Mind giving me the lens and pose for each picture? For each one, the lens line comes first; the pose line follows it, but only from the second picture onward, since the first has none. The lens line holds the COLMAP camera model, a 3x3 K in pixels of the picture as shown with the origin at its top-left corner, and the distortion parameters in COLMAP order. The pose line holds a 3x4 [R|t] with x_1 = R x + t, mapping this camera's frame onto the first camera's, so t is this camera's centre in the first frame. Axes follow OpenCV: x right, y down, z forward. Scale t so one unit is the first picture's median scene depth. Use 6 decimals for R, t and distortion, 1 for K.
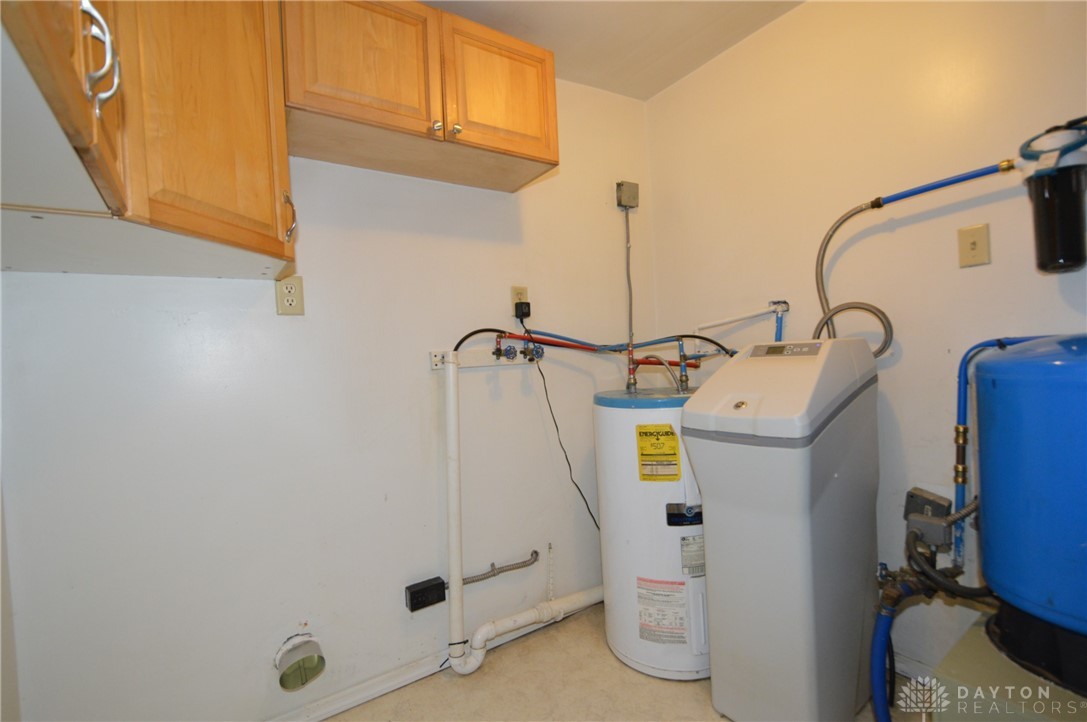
lens RADIAL K [[481.7, 0, 534.3], [0, 481.7, 364.4], [0, 0, 1]] dist [0.001937, -0.010073]
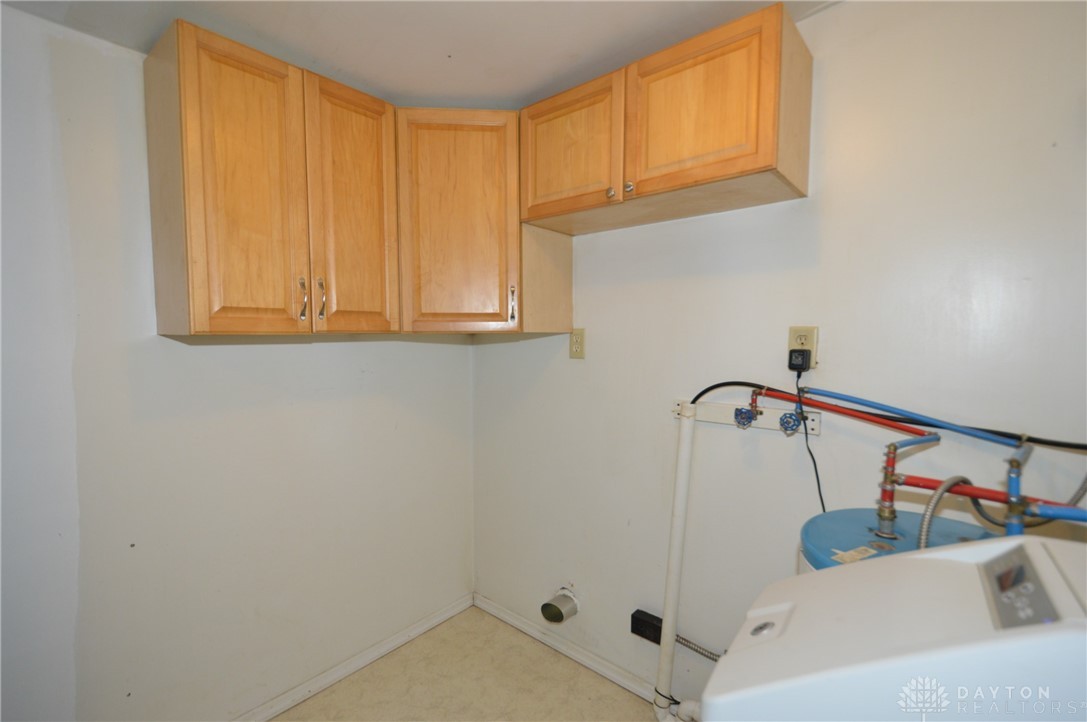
lens RADIAL K [[481.7, 0, 534.3], [0, 481.7, 364.4], [0, 0, 1]] dist [0.001937, -0.010073]
pose [[0.263478, 0.107903, -0.958612, 0.616469], [-0.023870, 0.994150, 0.105342, -0.187526], [0.964370, -0.004873, 0.264513, 0.451895]]
